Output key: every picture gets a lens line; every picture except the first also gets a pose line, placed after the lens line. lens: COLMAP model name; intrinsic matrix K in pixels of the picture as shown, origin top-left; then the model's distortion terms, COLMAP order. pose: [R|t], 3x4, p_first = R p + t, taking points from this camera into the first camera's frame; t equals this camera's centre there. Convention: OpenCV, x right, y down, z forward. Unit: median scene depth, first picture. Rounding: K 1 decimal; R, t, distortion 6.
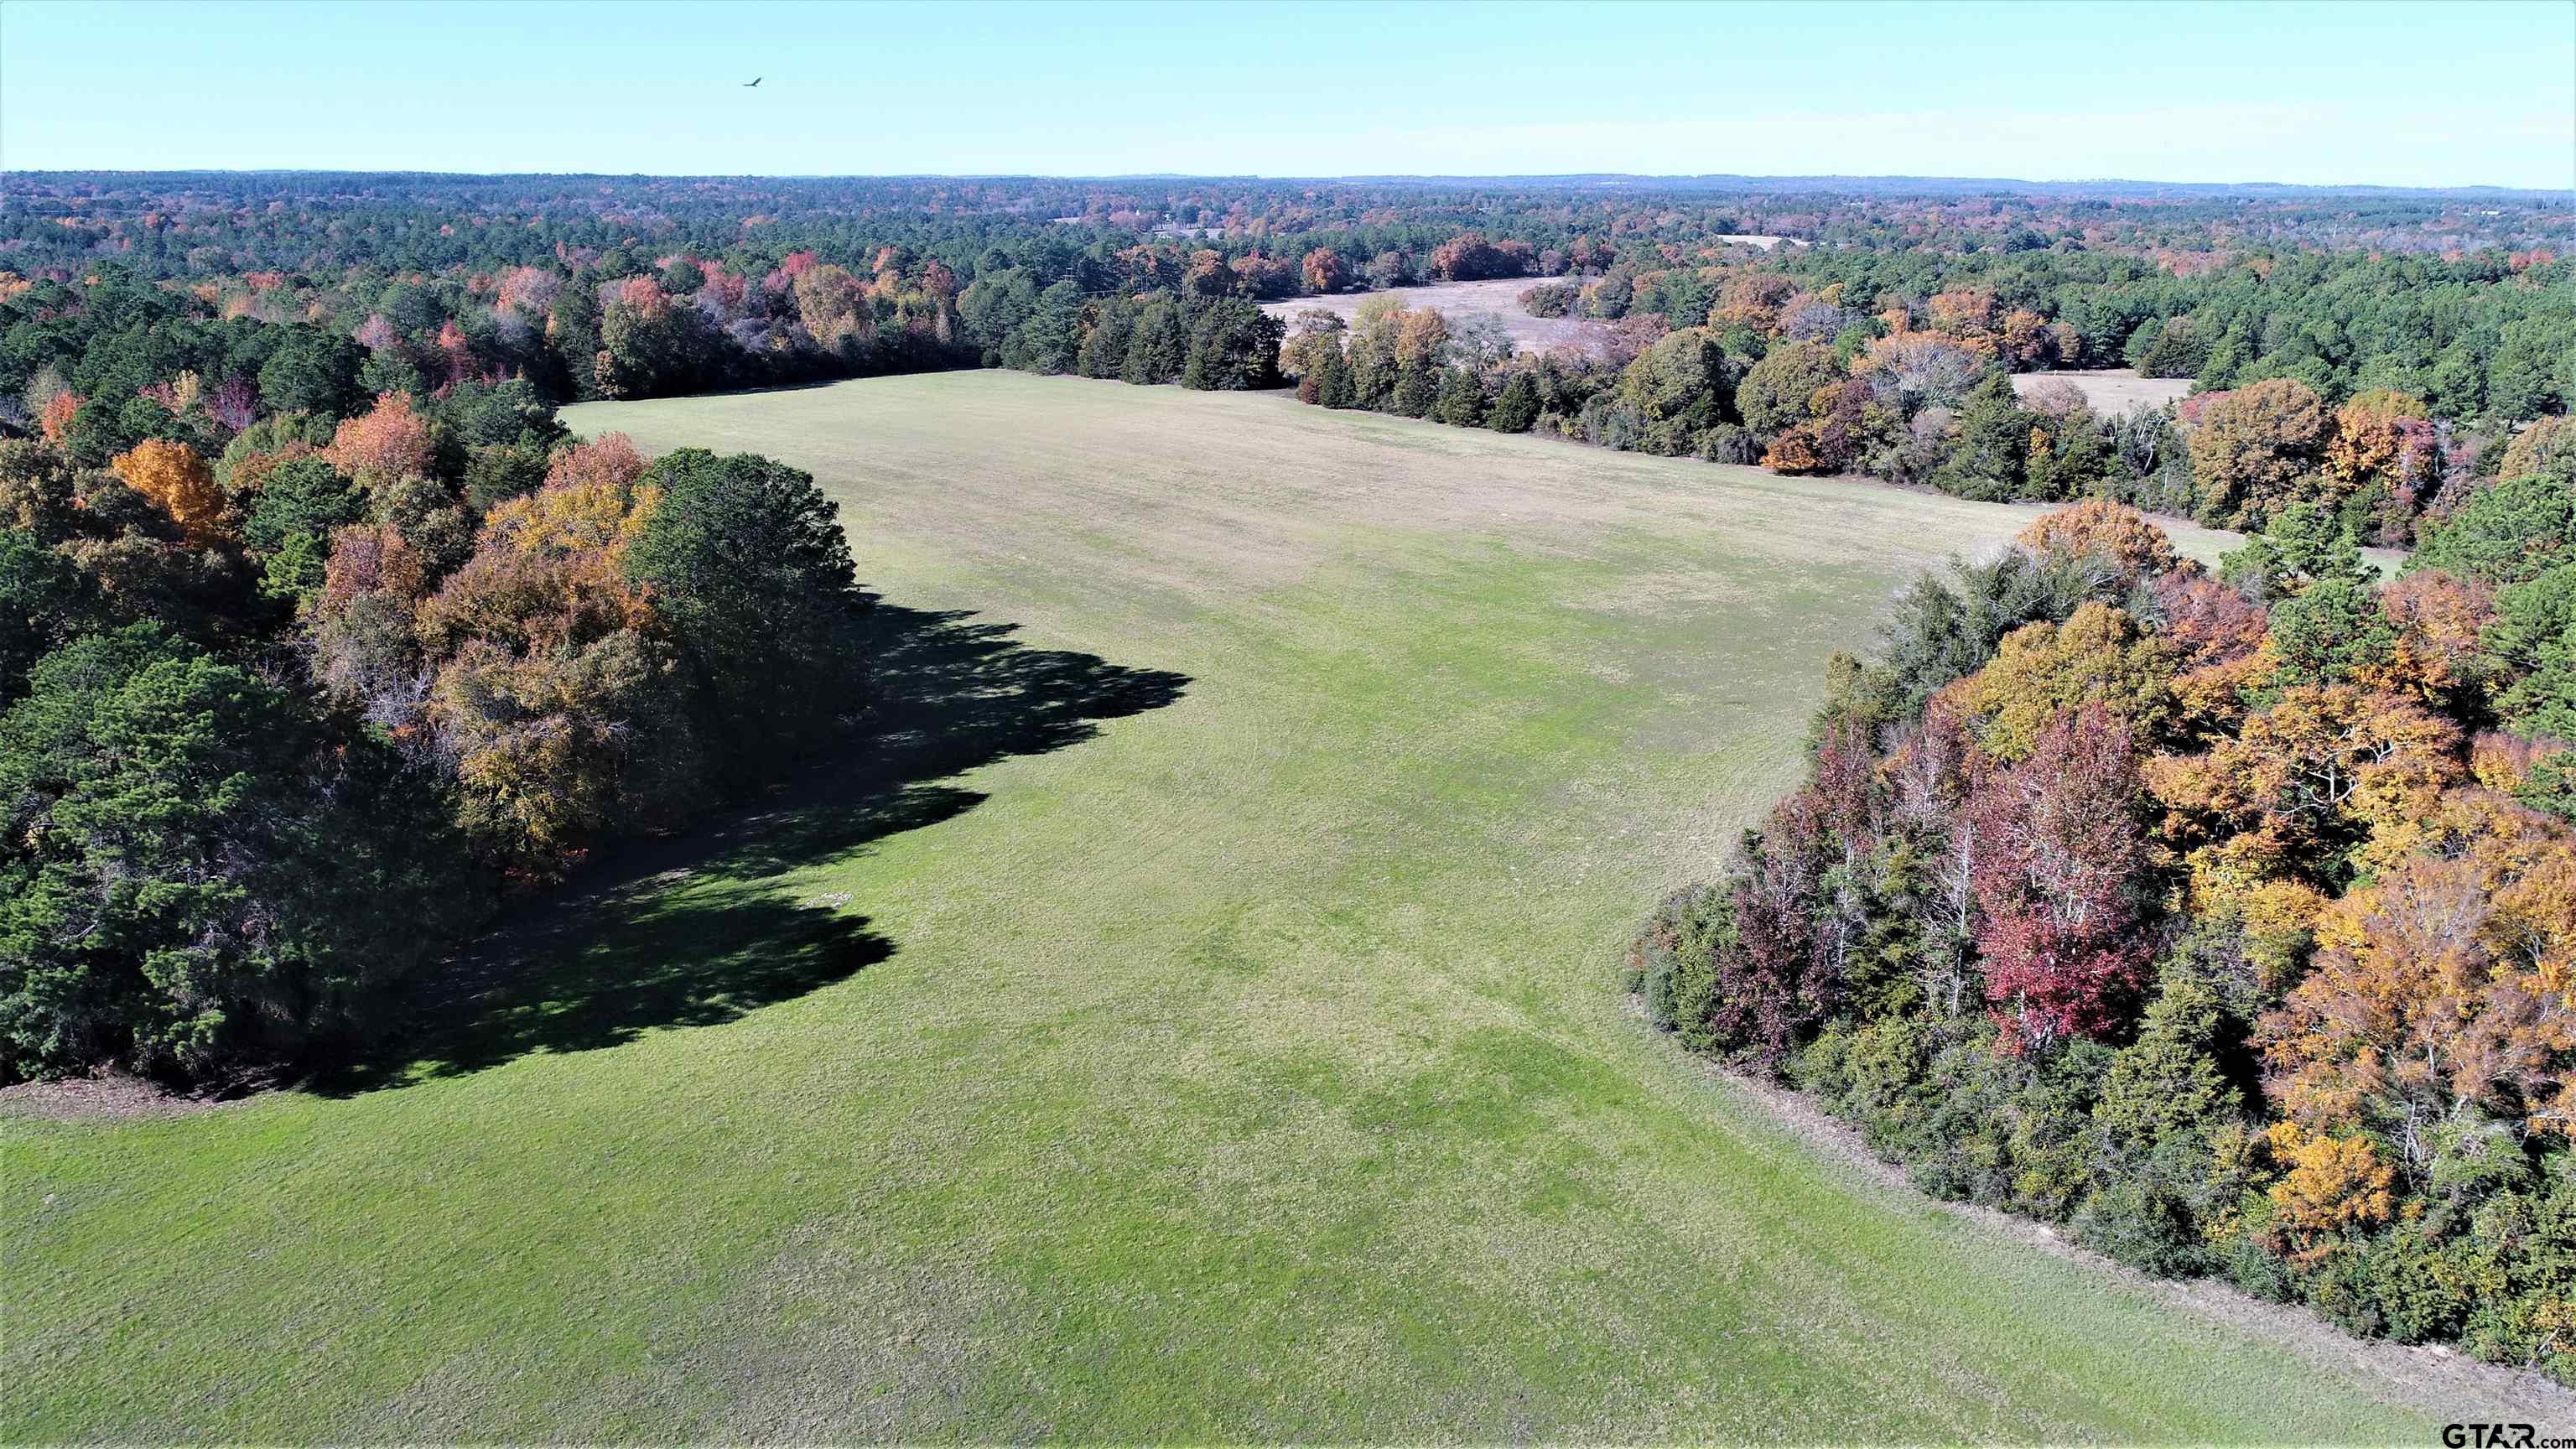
lens RADIAL K [[1745.5, 0, 1309.0], [0, 1745.5, 723.4], [0, 0, 1]] dist [0.005904, -0.004436]
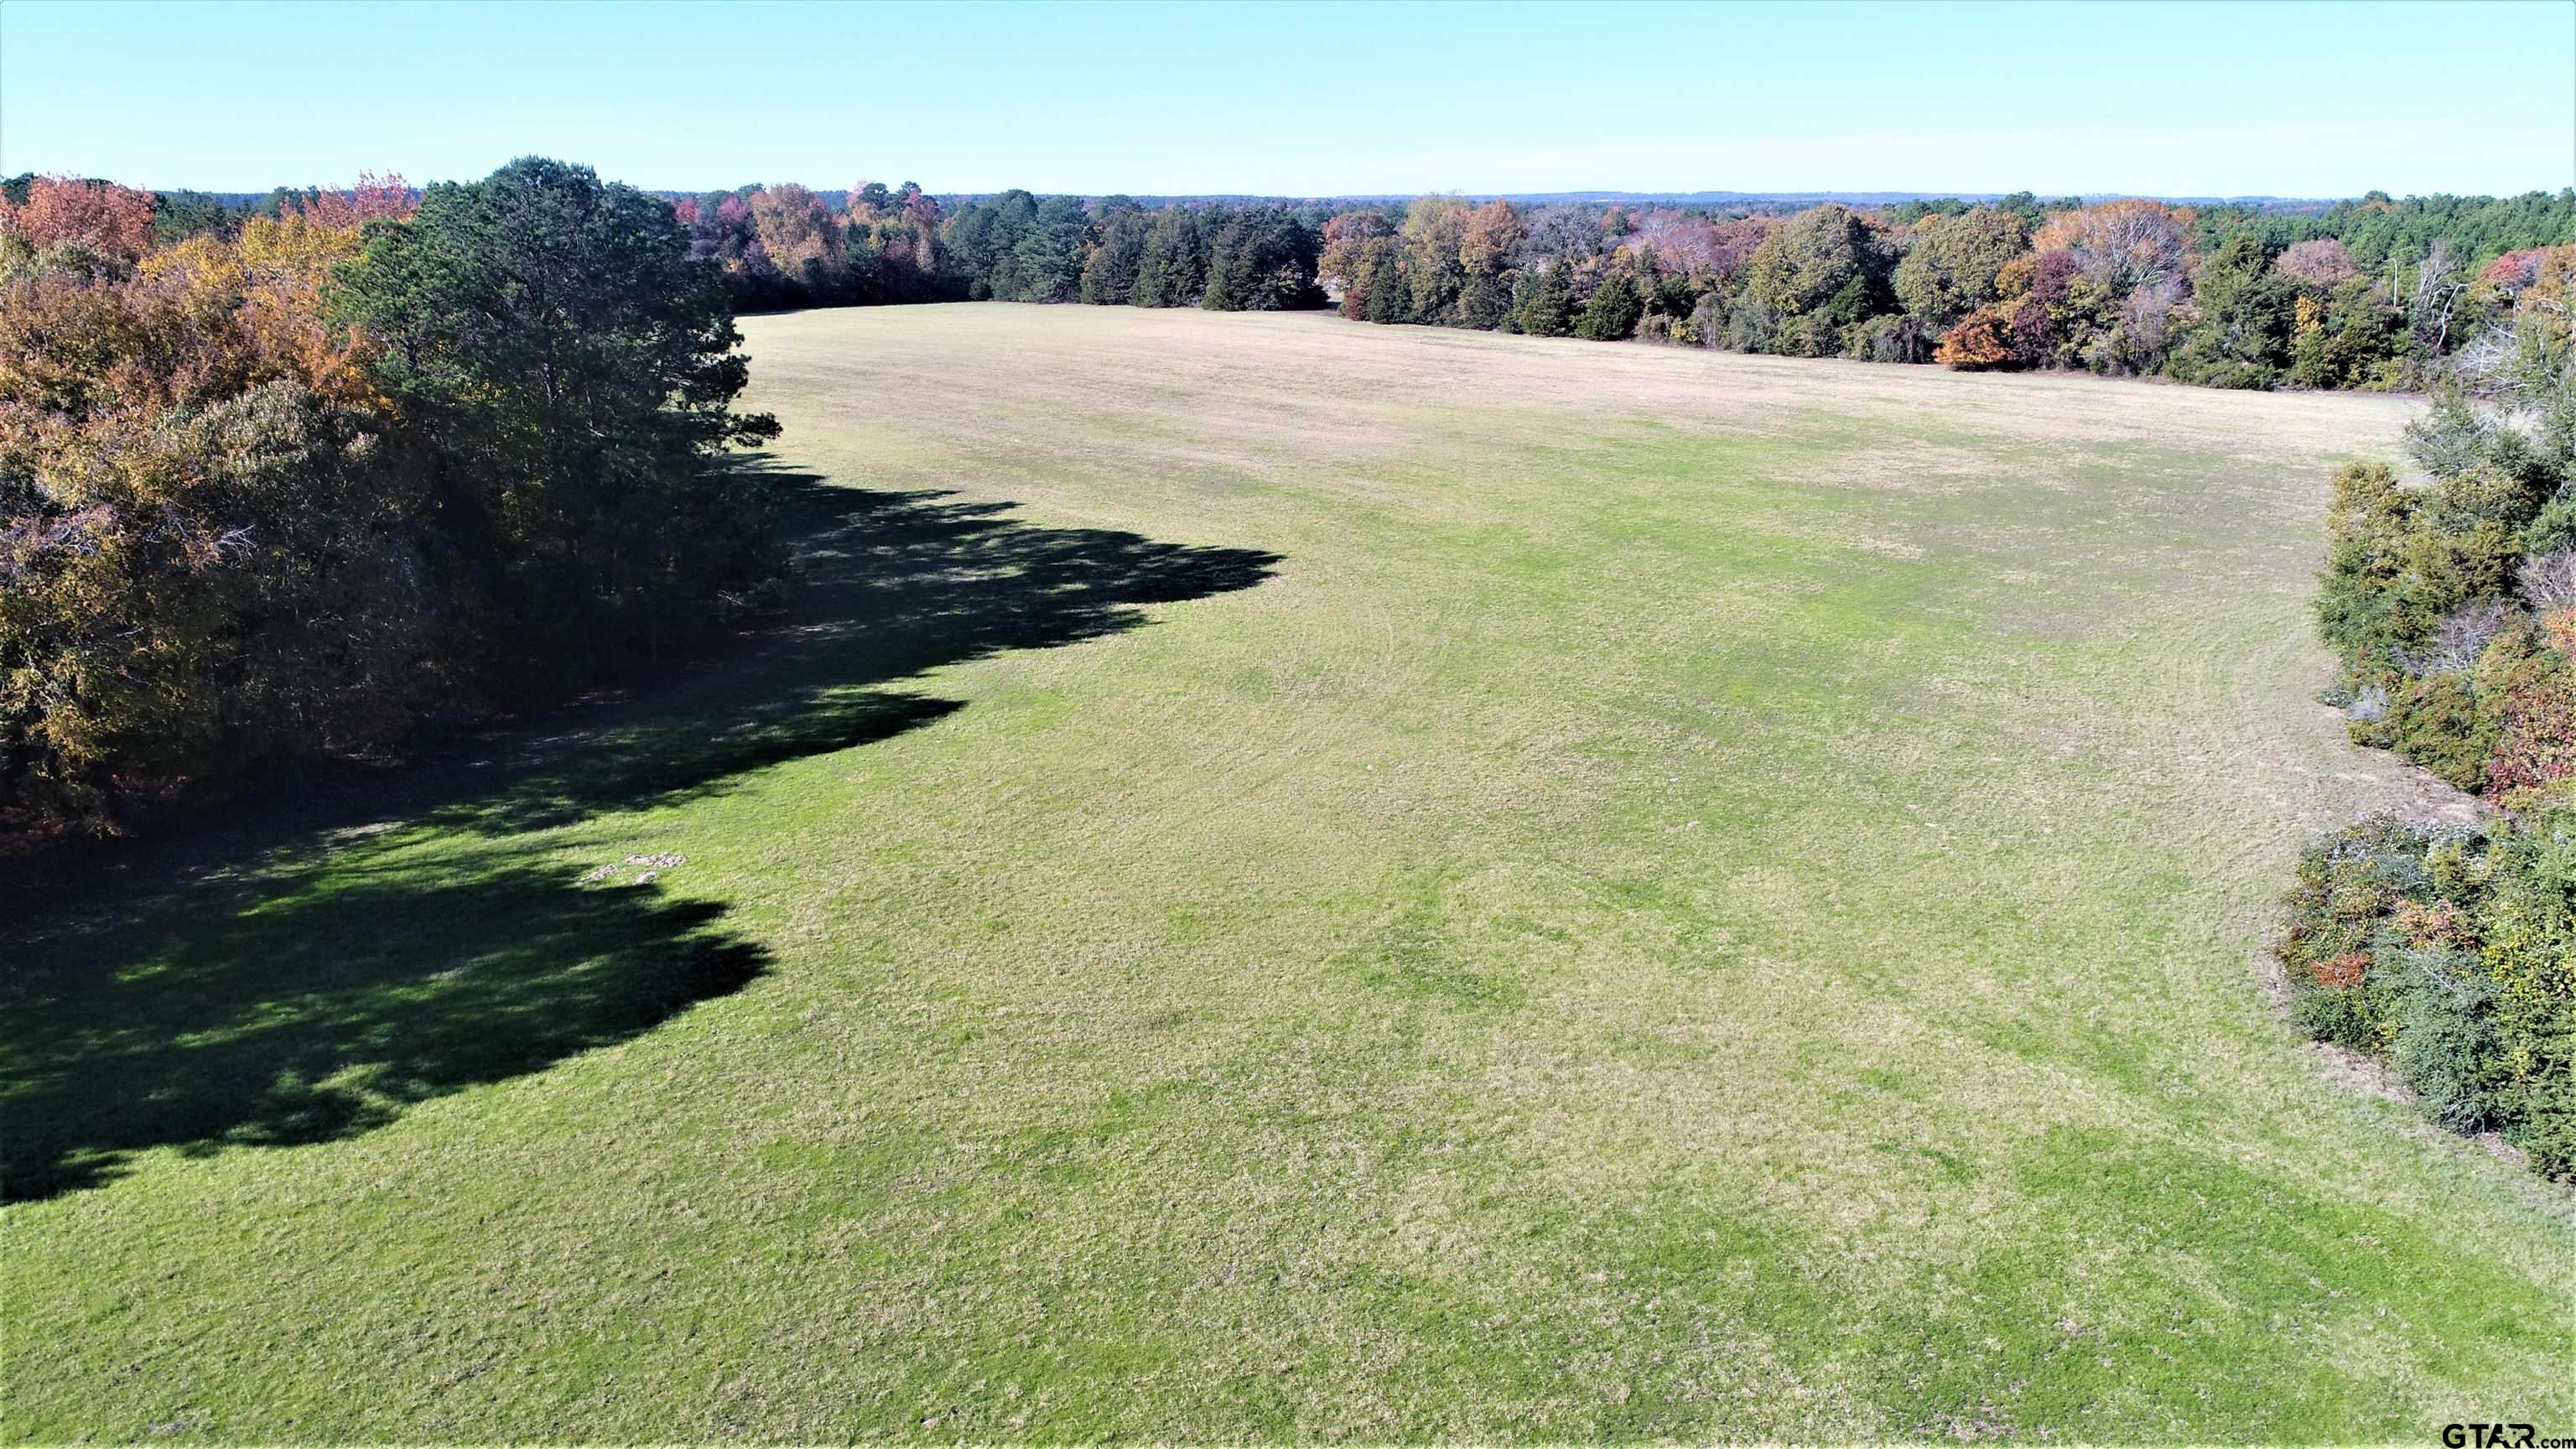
lens RADIAL K [[1745.5, 0, 1267.1], [0, 1745.5, 723.4], [0, 0, 1]] dist [0.005904, -0.004436]
pose [[0.999684, -0.010170, -0.022976, -0.049807], [0.009853, 0.999855, -0.013896, 0.043830], [0.023114, 0.013666, 0.999639, 0.317020]]
